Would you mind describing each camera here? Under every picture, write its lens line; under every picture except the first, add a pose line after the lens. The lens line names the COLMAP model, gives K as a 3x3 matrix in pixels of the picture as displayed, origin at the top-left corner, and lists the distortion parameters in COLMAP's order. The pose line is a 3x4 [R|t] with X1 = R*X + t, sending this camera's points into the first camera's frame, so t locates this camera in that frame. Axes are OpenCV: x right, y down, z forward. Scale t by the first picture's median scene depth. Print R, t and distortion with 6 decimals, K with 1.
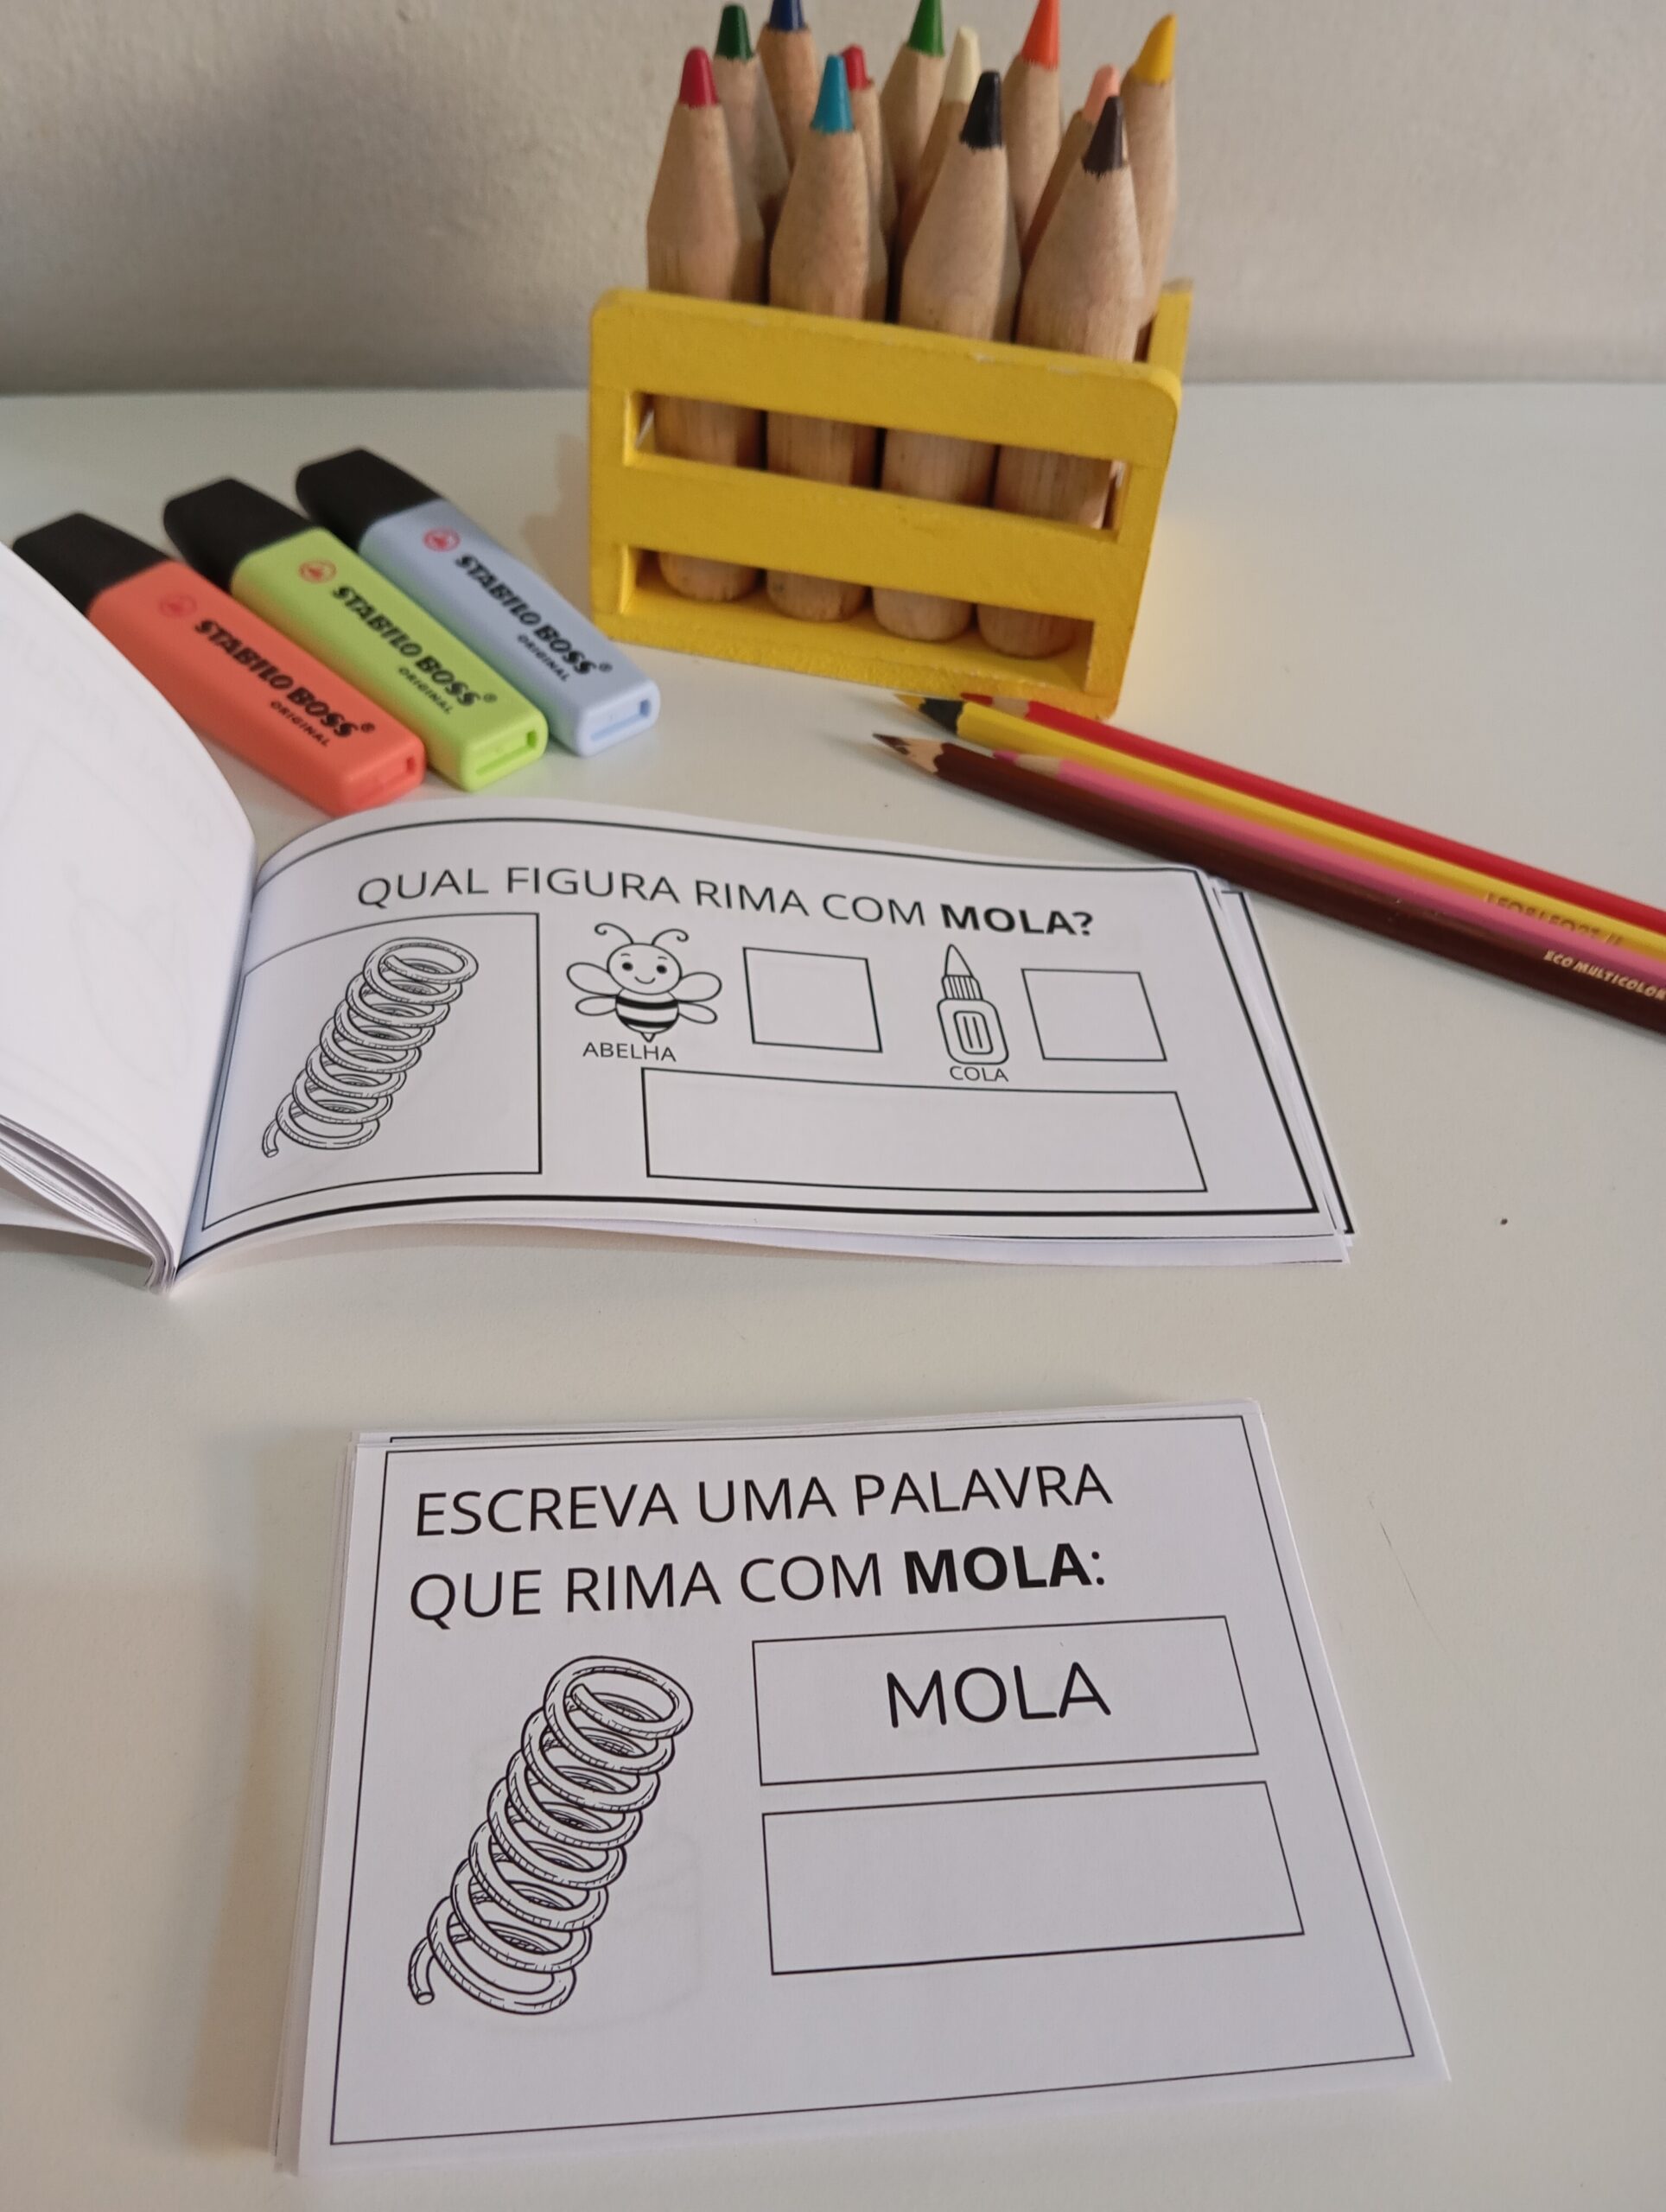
lens RADIAL K [[1838.1, 0, 833.7], [0, 1838.1, 1108.3], [0, 0, 1]] dist [0.074400, -0.190872]
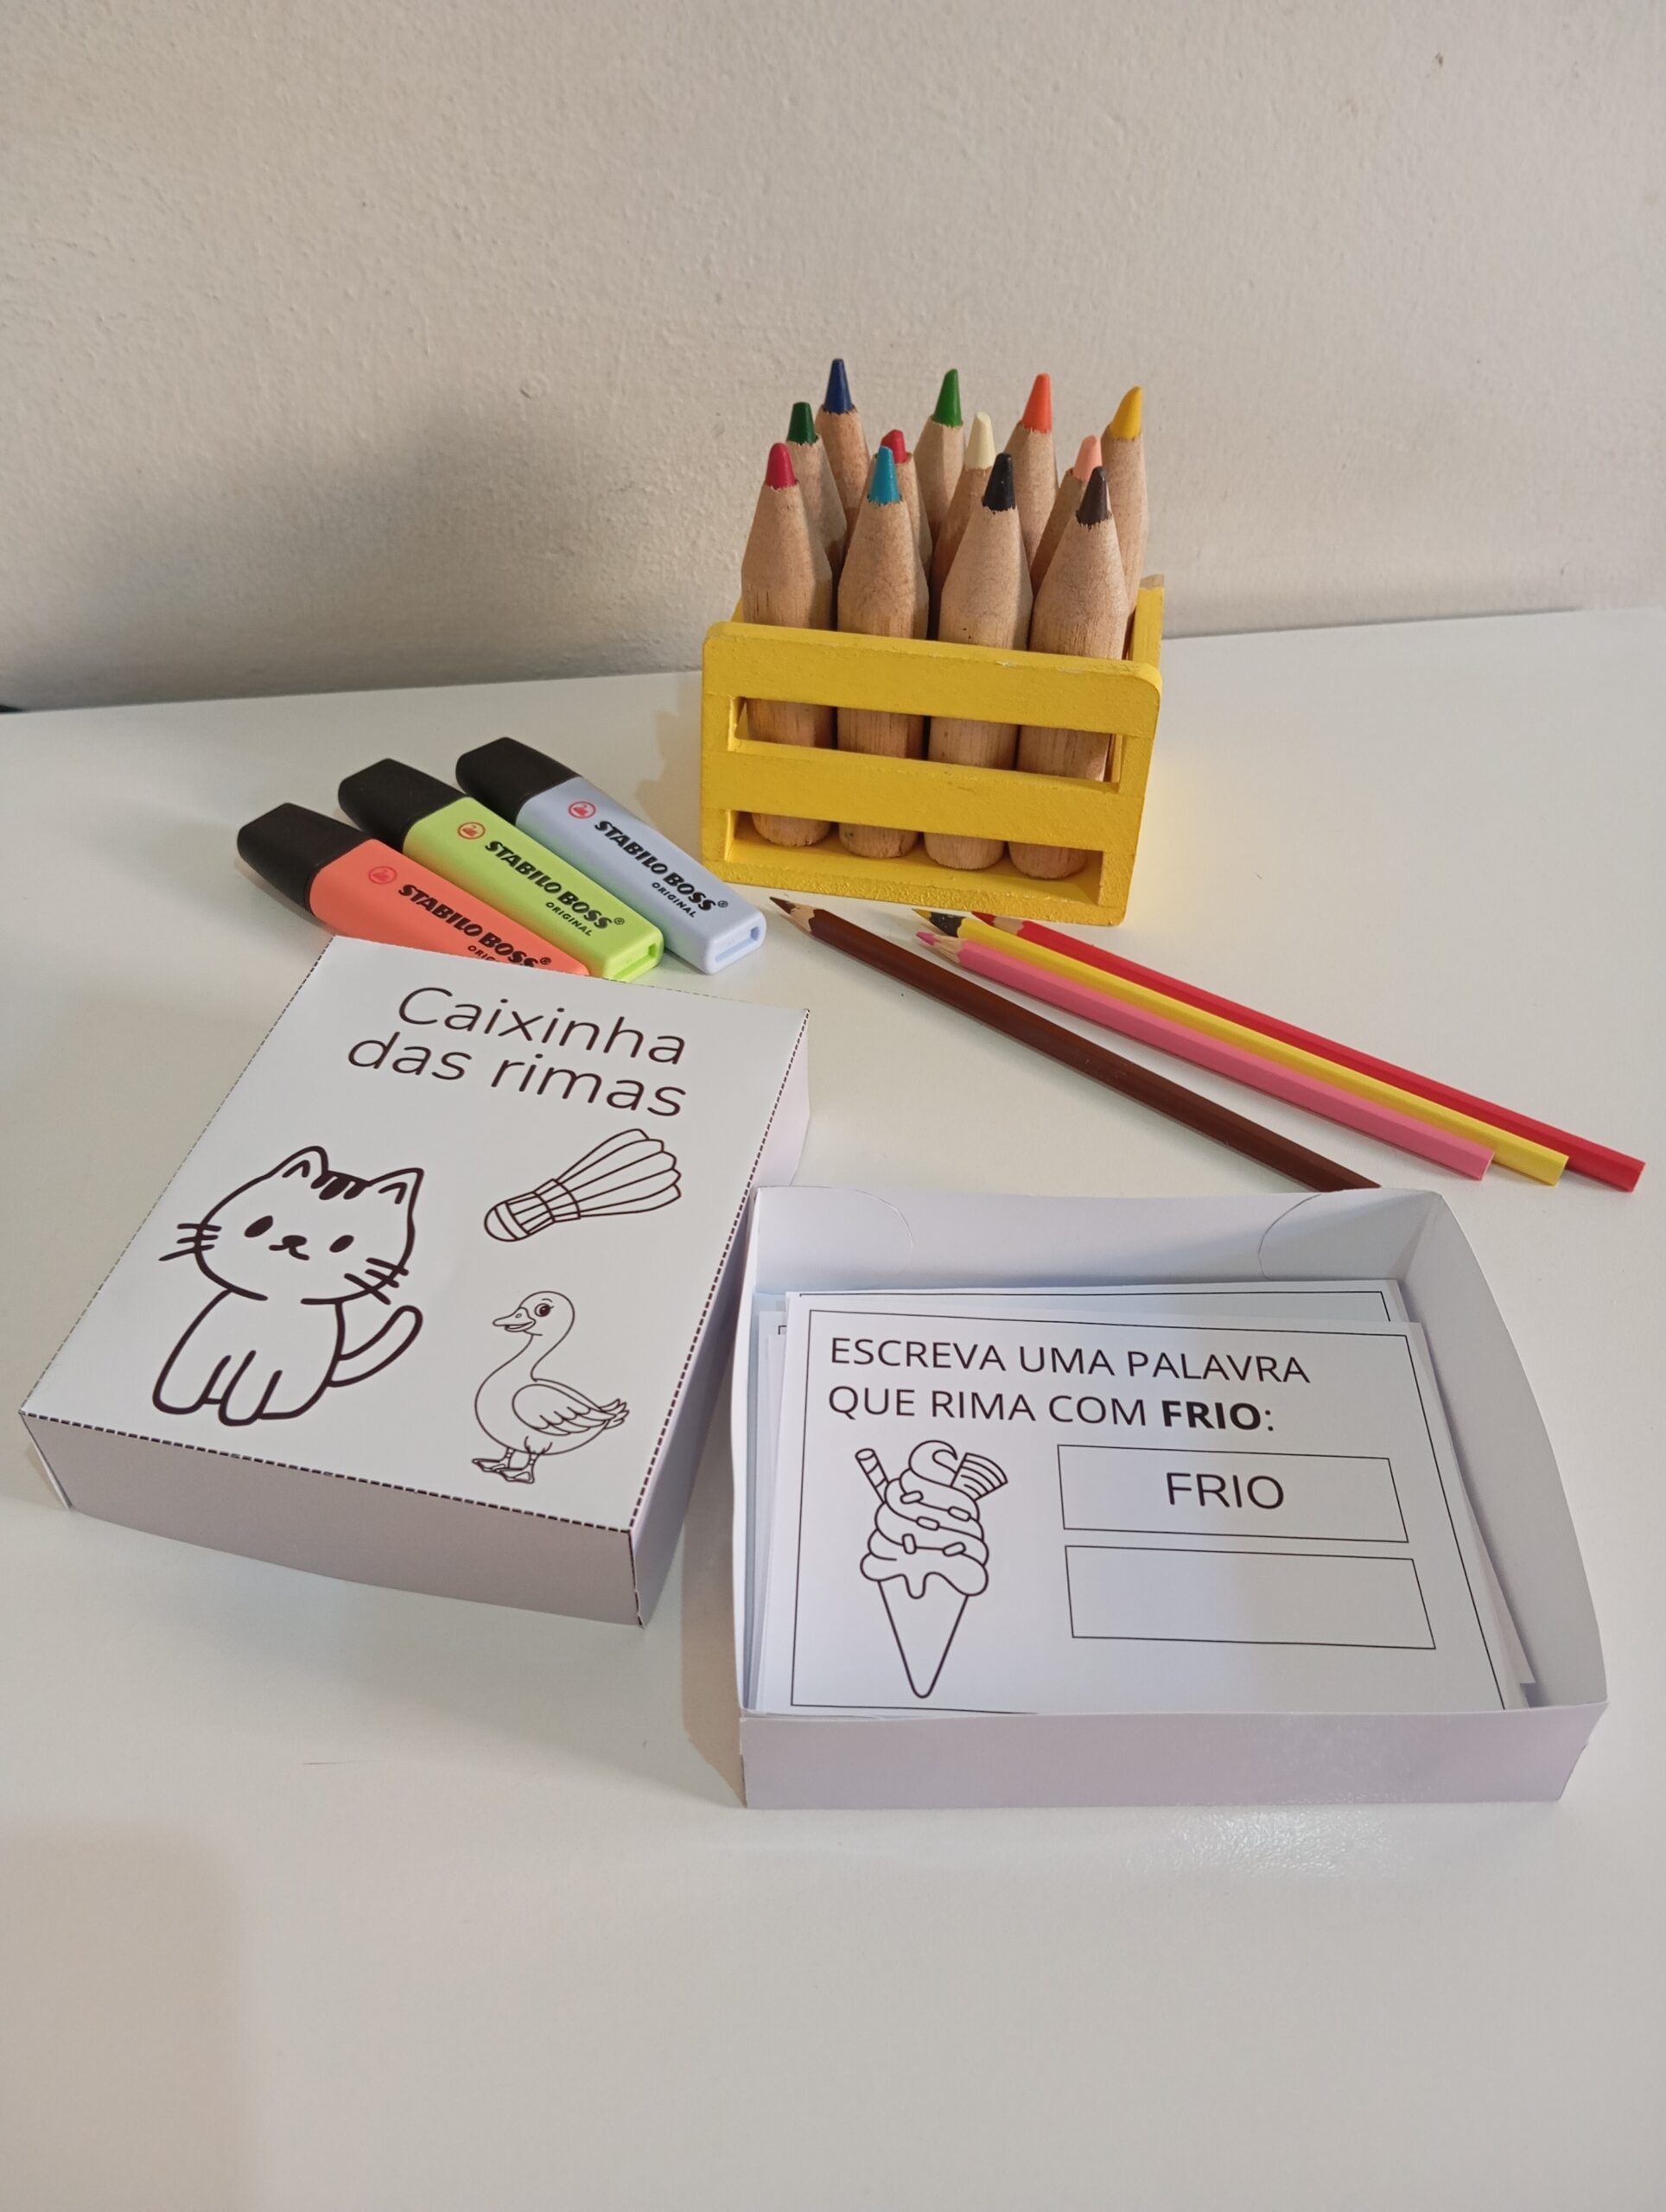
lens RADIAL K [[1801.0, 0, 836.1], [0, 1801.0, 1105.4], [0, 0, 1]] dist [0.081681, -0.185131]
pose [[0.998829, -0.048288, -0.002991, -0.047812], [0.047888, 0.995570, -0.080909, 0.001102], [0.006885, 0.080671, 0.996717, -0.228957]]
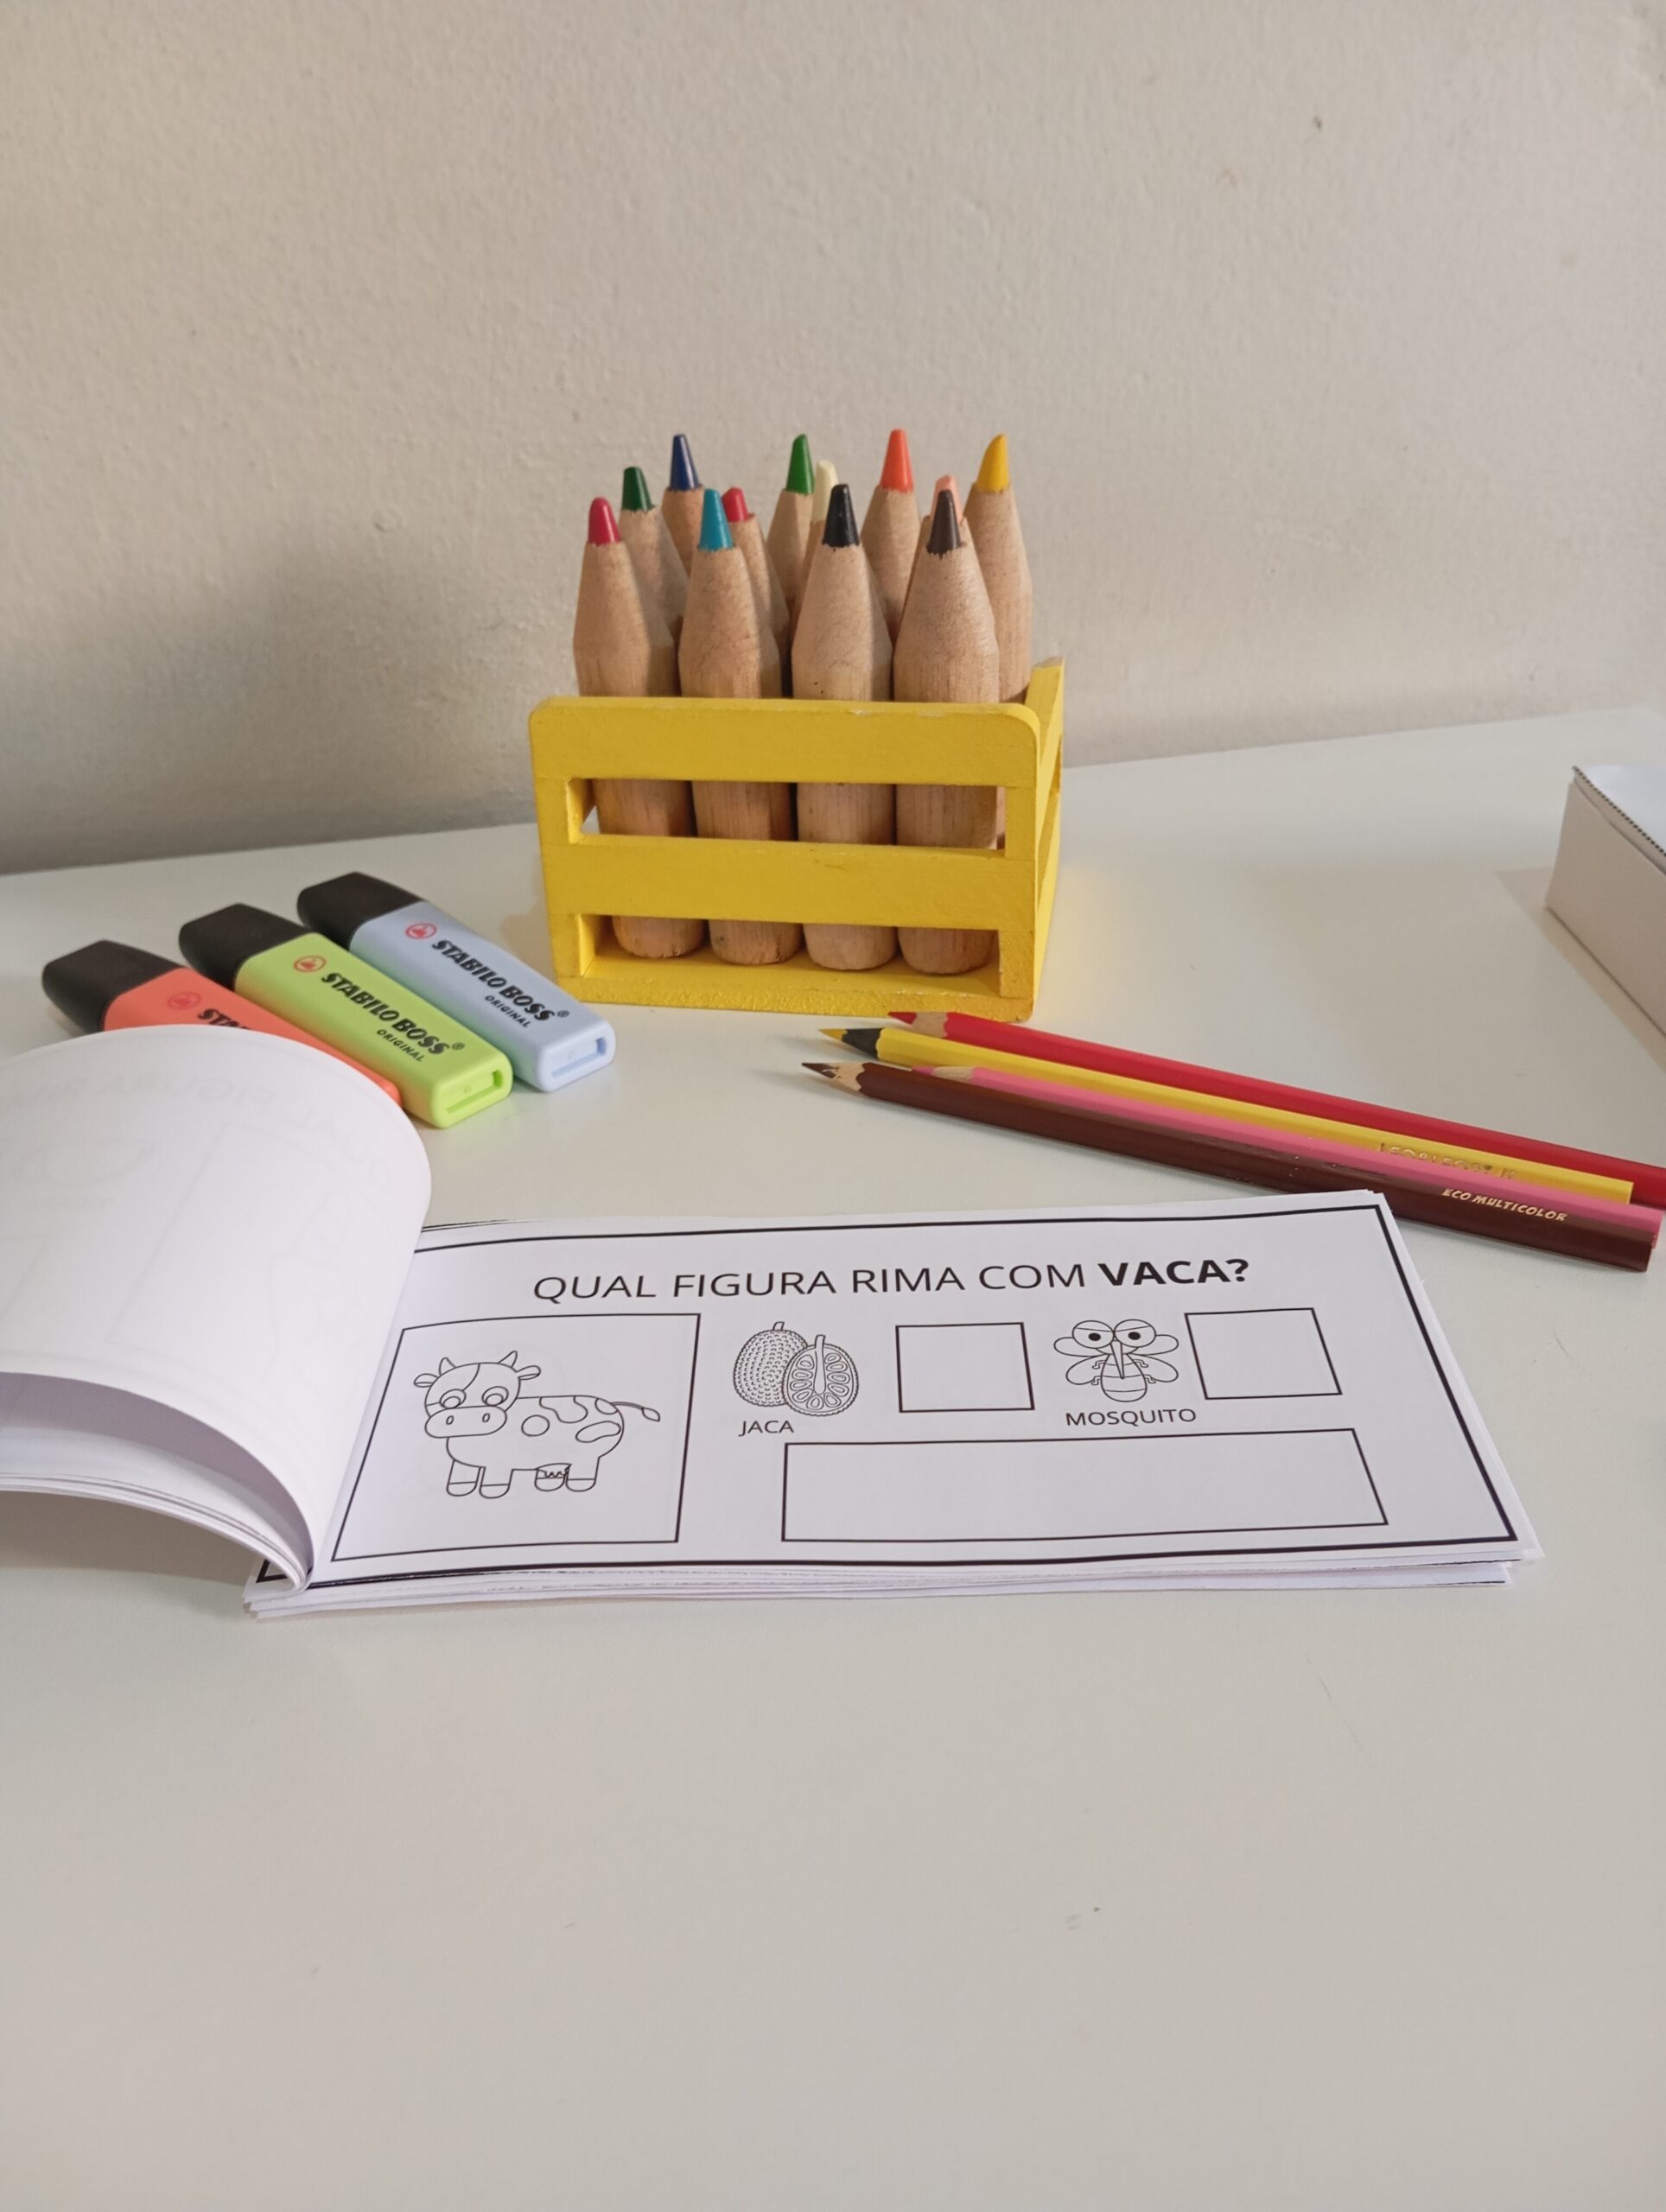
lens RADIAL K [[1815.6, 0, 827.6], [0, 1815.6, 1109.8], [0, 0, 1]] dist [0.081333, -0.201271]
pose [[0.994184, -0.099295, -0.041710, 0.076652], [0.084786, 0.960404, -0.265396, 0.123989], [0.066411, 0.260316, 0.963237, -0.030207]]
